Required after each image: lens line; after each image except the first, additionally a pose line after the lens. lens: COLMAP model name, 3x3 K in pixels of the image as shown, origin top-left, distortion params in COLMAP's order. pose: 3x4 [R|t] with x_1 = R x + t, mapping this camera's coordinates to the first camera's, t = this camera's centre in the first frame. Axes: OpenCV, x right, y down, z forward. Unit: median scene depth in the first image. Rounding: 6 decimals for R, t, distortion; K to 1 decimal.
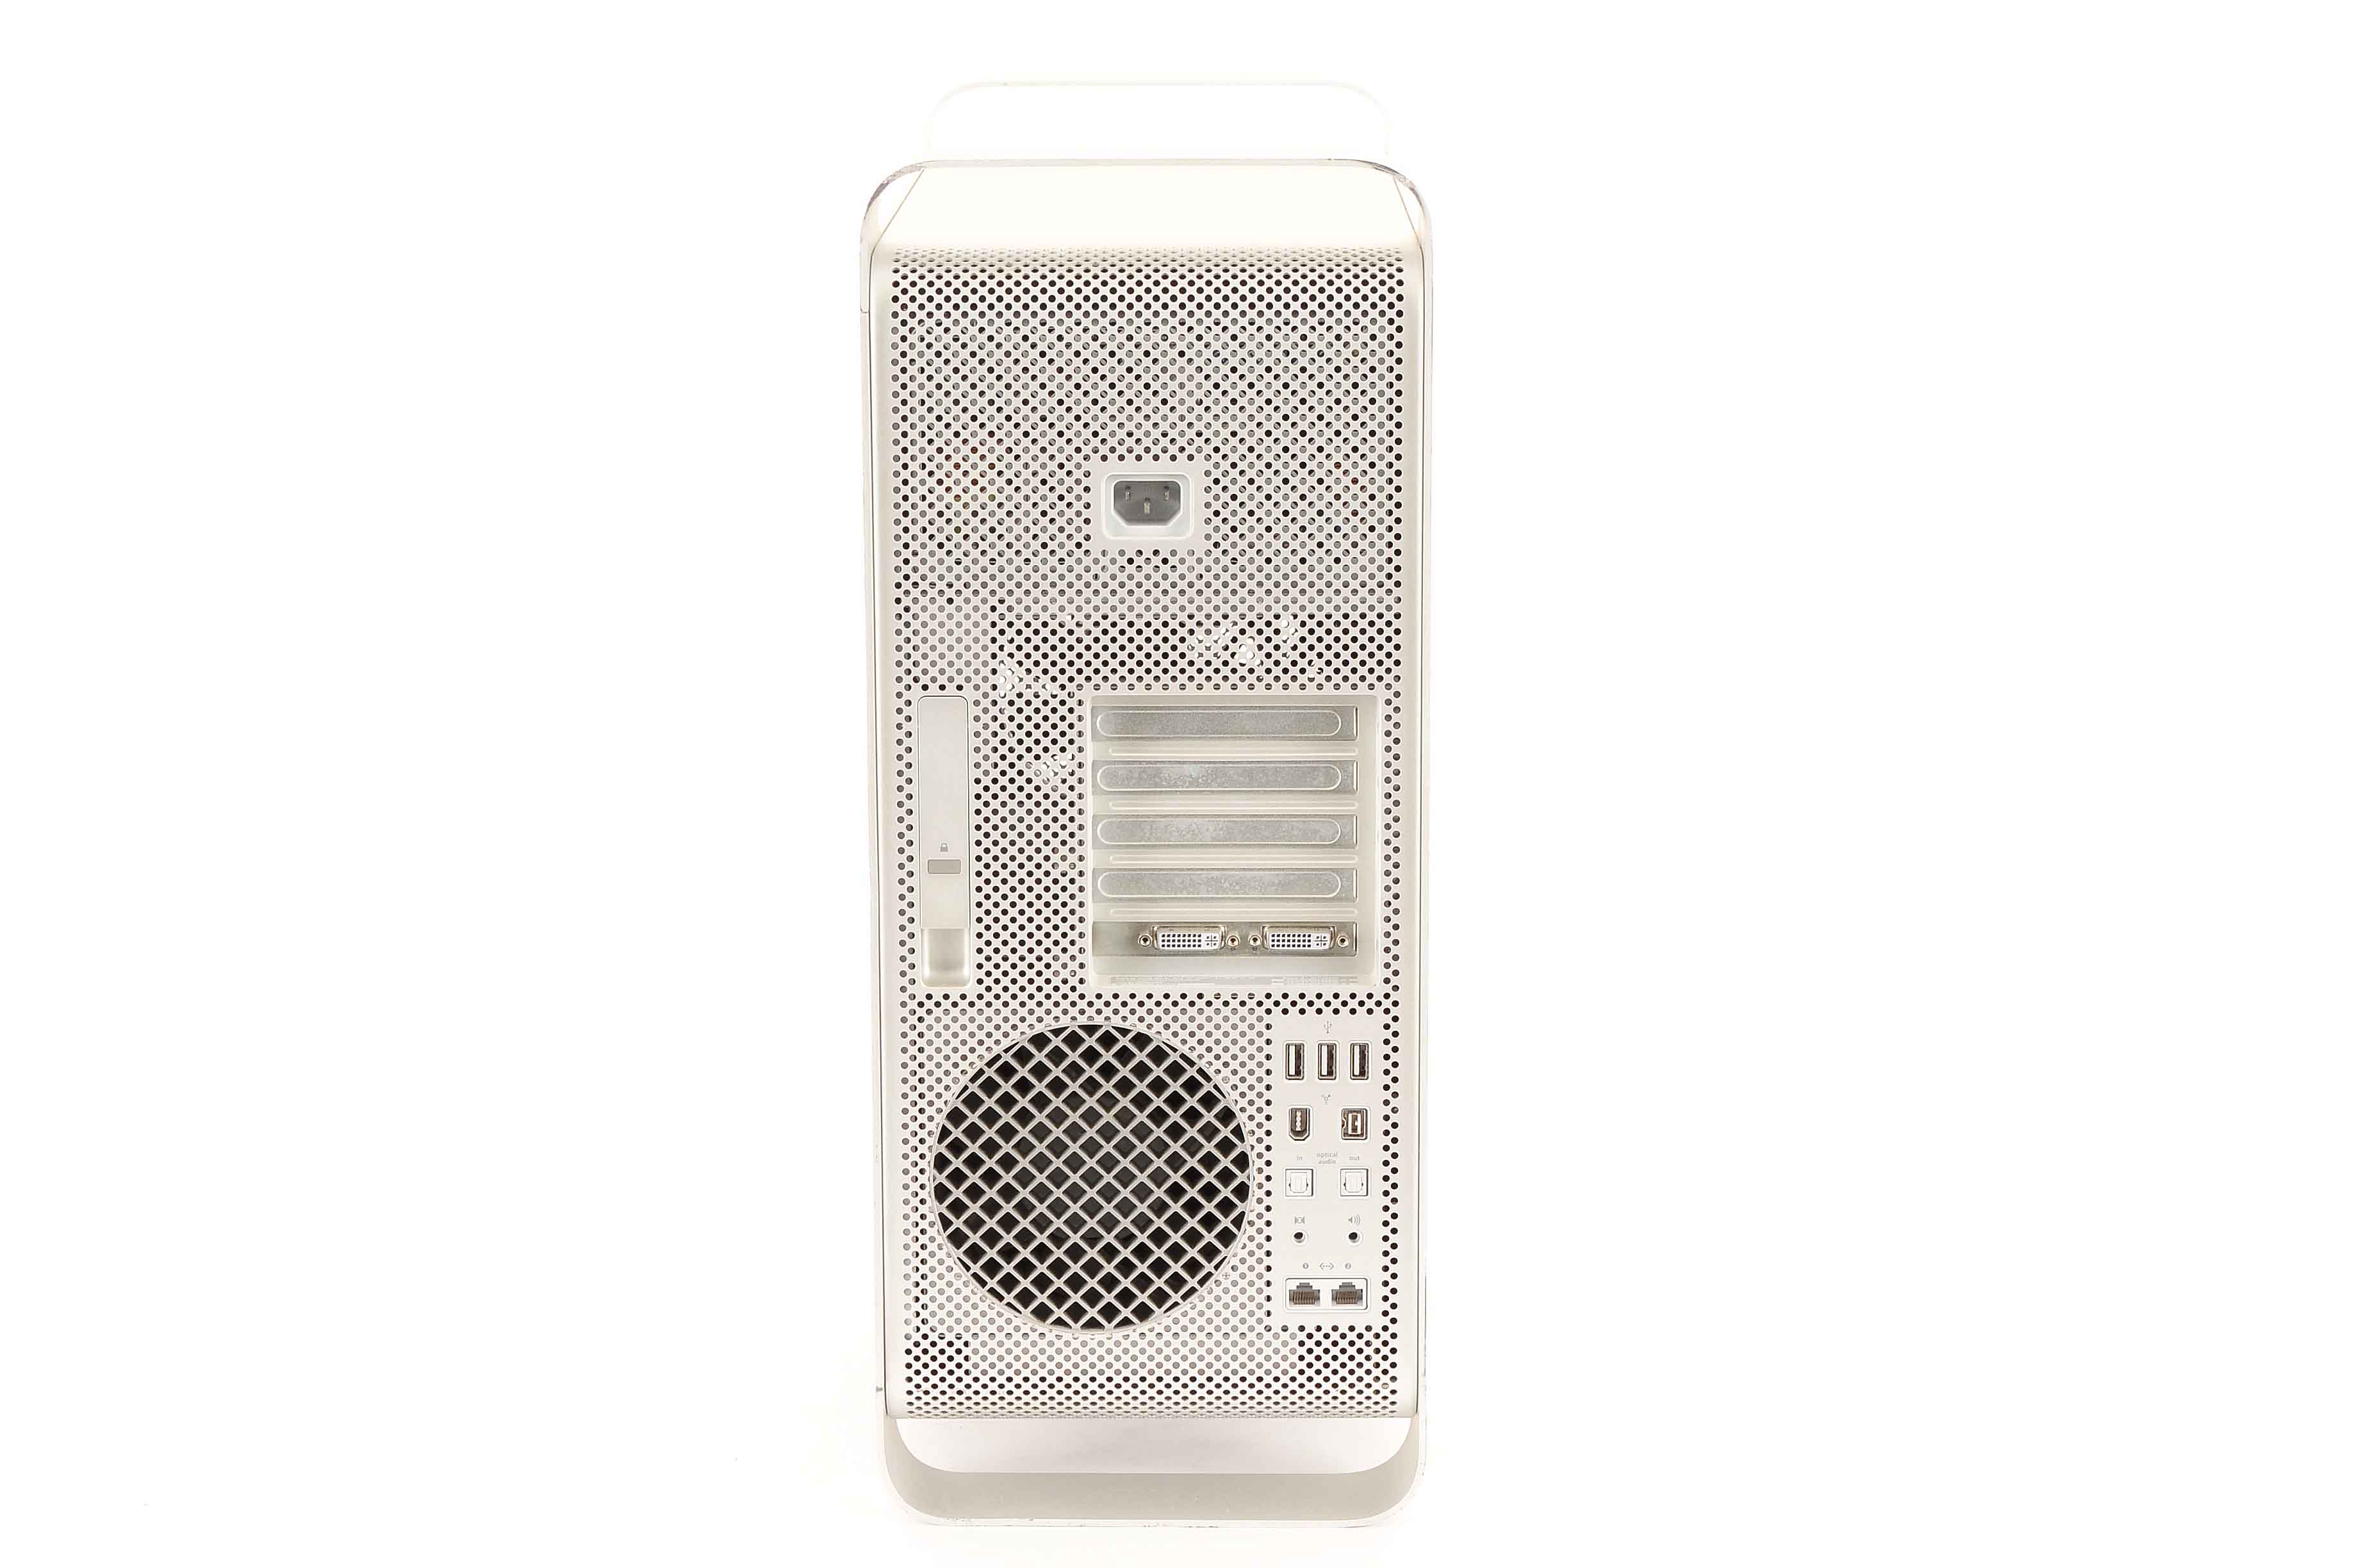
lens RADIAL K [[5298.9, 0, 1184.0], [0, 5298.9, 784.0], [0, 0, 1]] dist [0.222593, -2.439439]
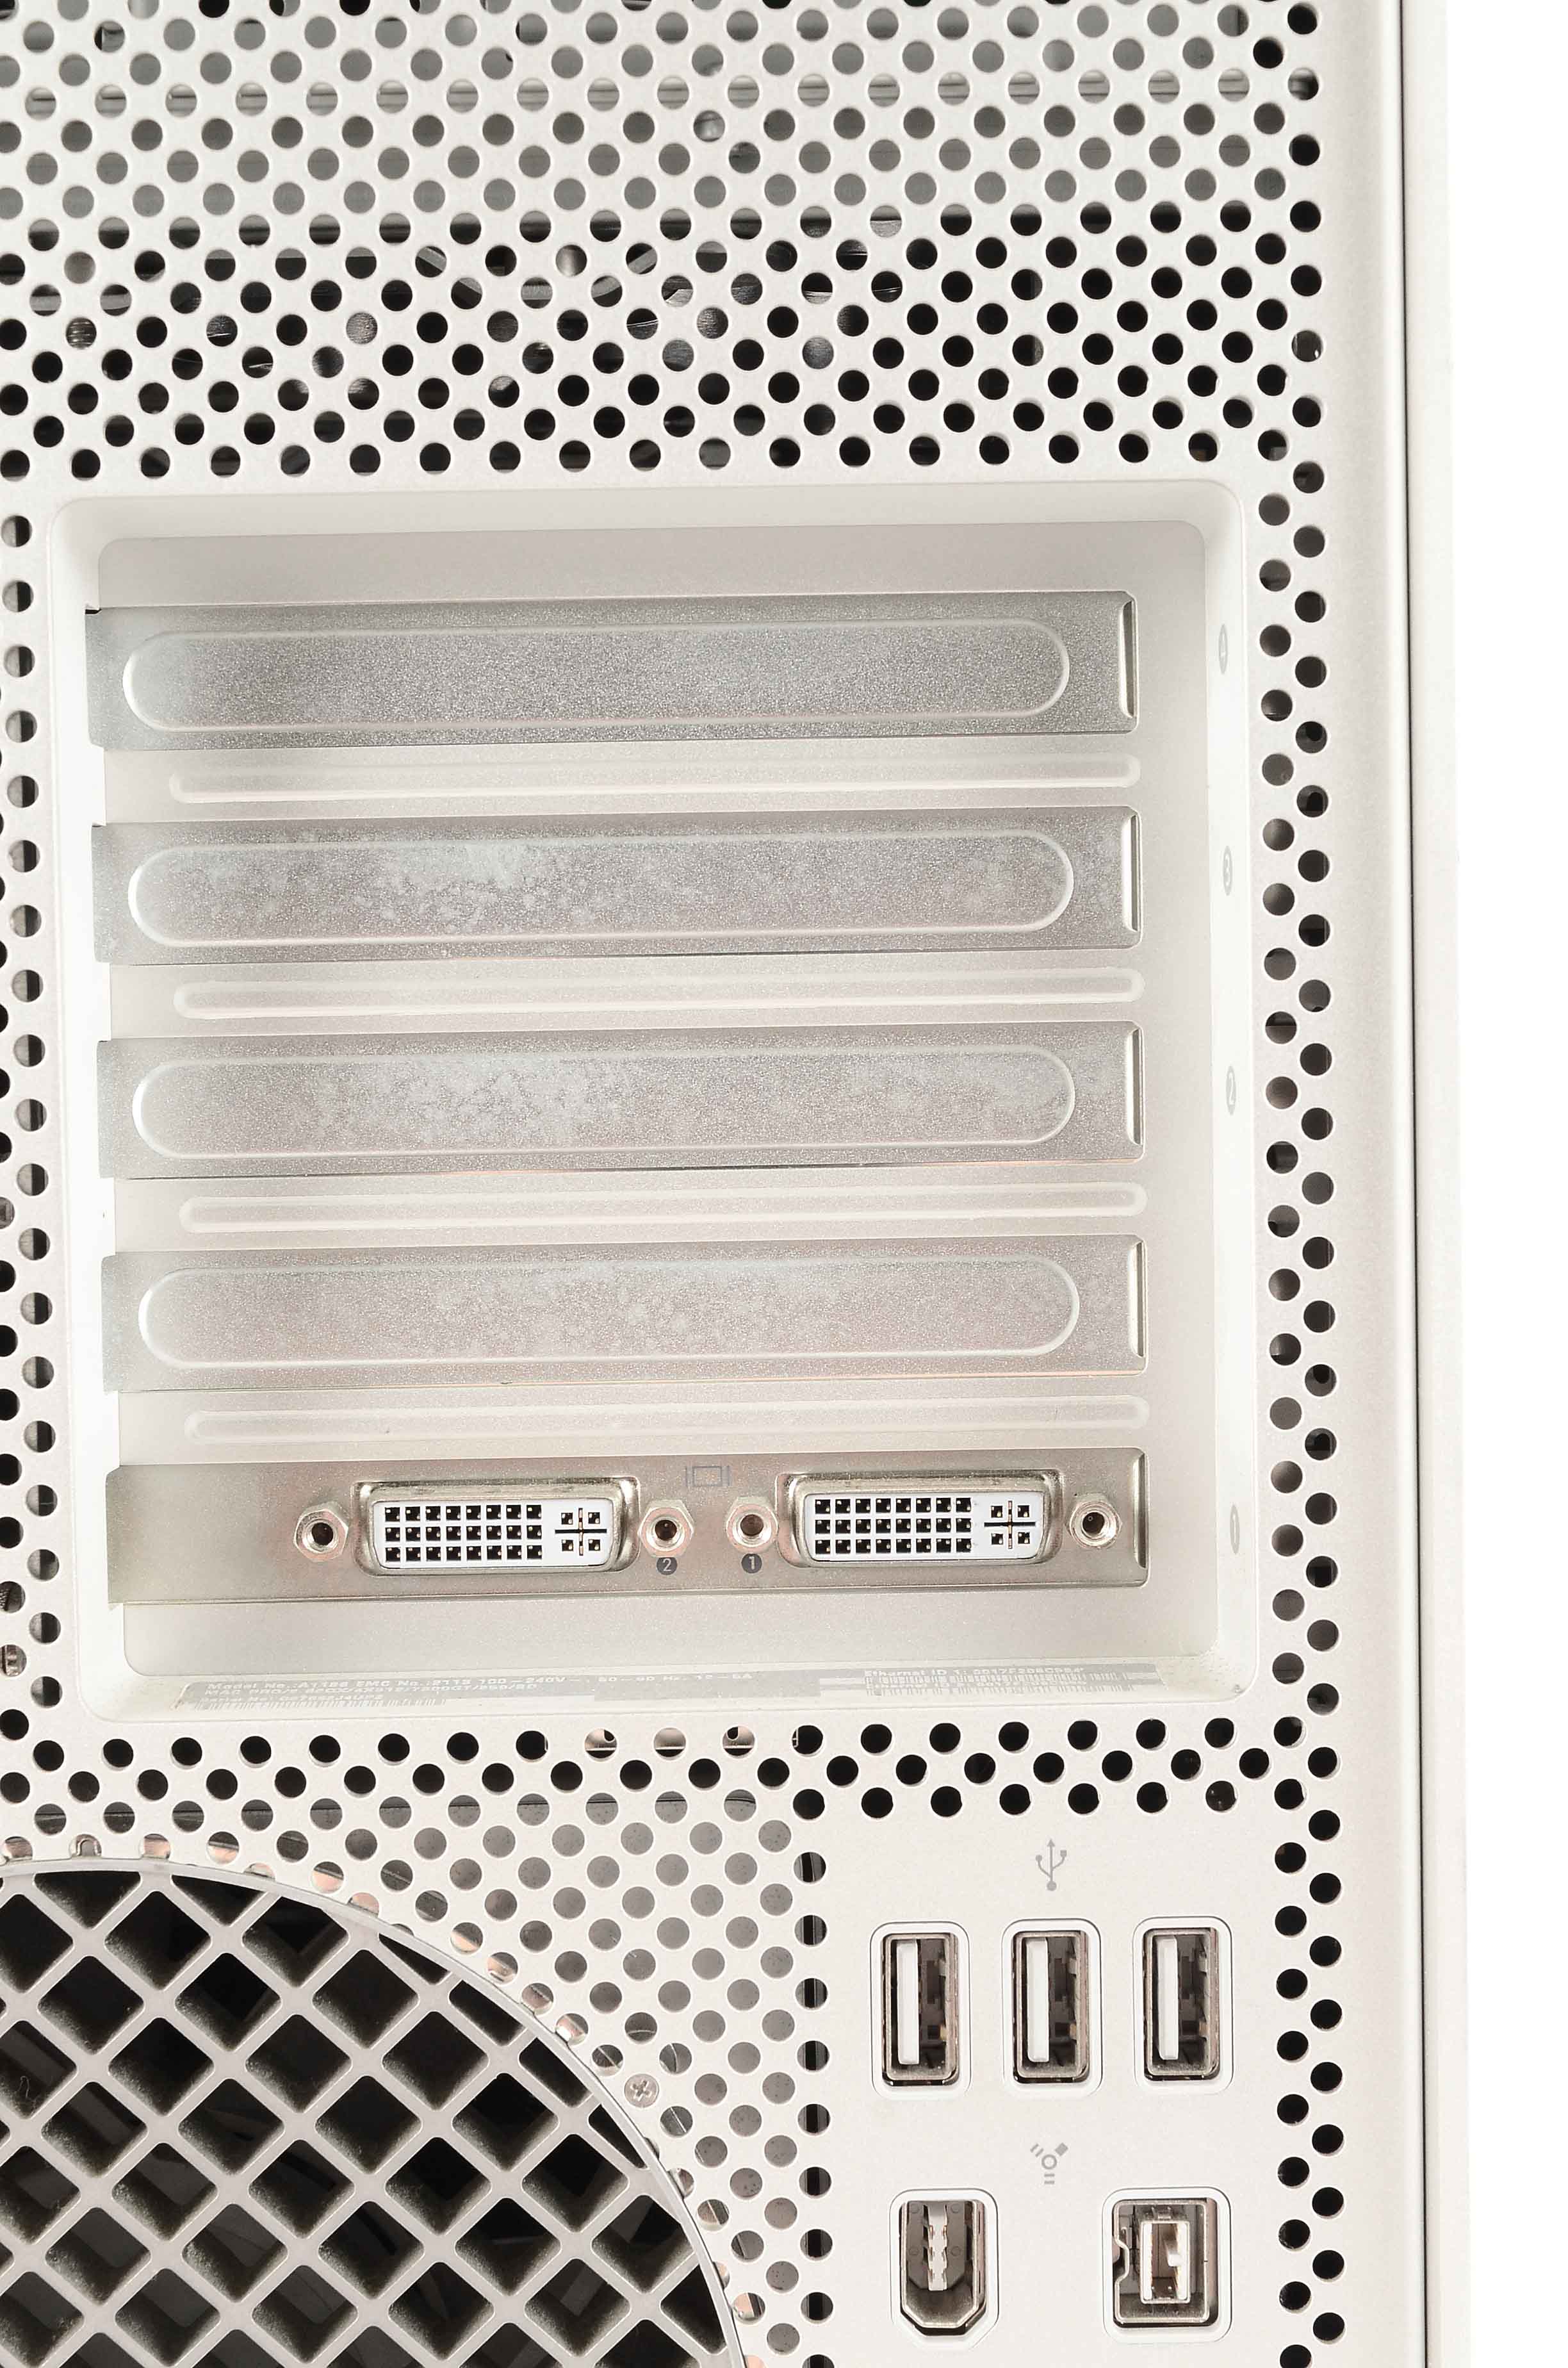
lens RADIAL K [[3734.3, 0, 784.0], [0, 3734.3, 1184.0], [0, 0, 1]] dist [-0.009745, 0.000858]
pose [[0.999777, -0.015345, 0.014525, 0.012621], [0.017427, 0.987563, -0.156253, 0.041322], [-0.011946, 0.156471, 0.987610, 0.820071]]
